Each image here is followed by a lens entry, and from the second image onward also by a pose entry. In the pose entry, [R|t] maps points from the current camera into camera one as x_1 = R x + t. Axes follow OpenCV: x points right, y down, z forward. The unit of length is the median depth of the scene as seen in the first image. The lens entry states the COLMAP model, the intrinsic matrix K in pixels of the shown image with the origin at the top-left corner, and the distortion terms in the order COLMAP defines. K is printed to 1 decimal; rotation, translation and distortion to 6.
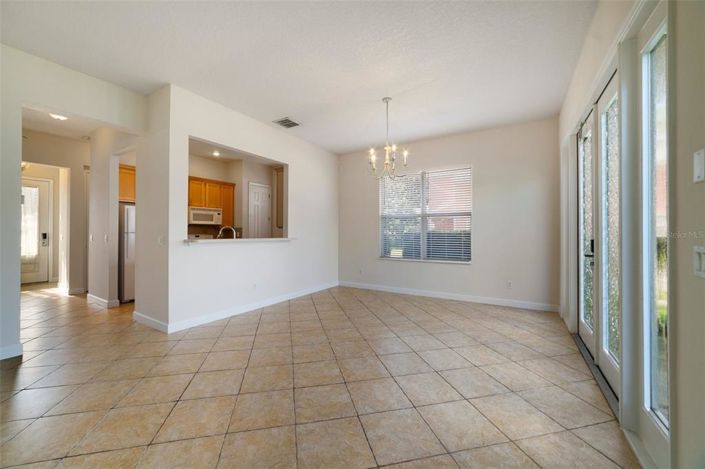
lens RADIAL K [[272.0, 0, 349.2], [0, 272.0, 233.4], [0, 0, 1]] dist [0.002270, 0.001919]
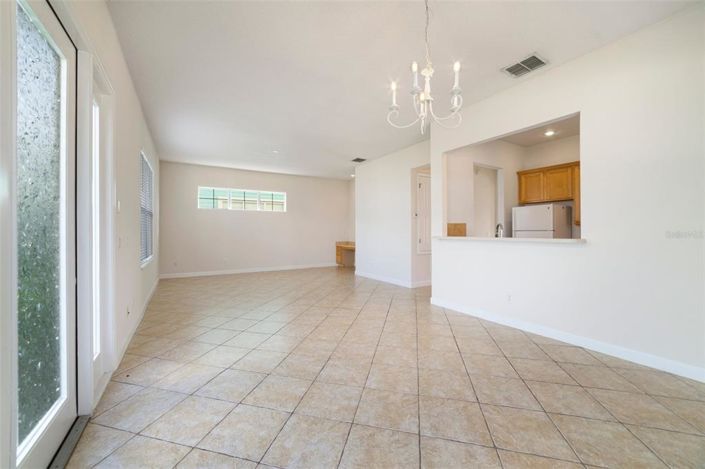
lens RADIAL K [[272.0, 0, 347.3], [0, 272.0, 234.0], [0, 0, 1]] dist [0.002270, 0.001919]
pose [[-0.453324, 0.001275, -0.891345, 0.591658], [0.007215, 0.999971, -0.002239, 0.005190], [0.891317, -0.007446, -0.453320, 0.946010]]
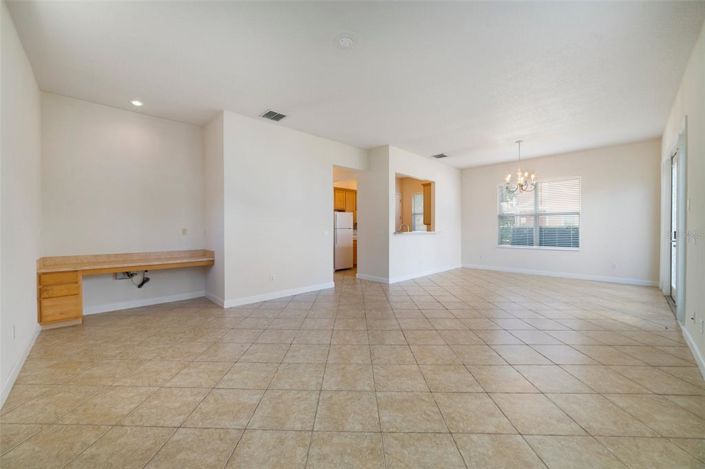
lens RADIAL K [[272.0, 0, 349.3], [0, 272.0, 232.7], [0, 0, 1]] dist [0.002270, 0.001919]
pose [[0.971309, 0.000405, -0.237821, -0.374295], [0.003014, 0.999897, 0.014012, 0.002289], [0.237802, -0.014327, 0.971208, -0.640320]]
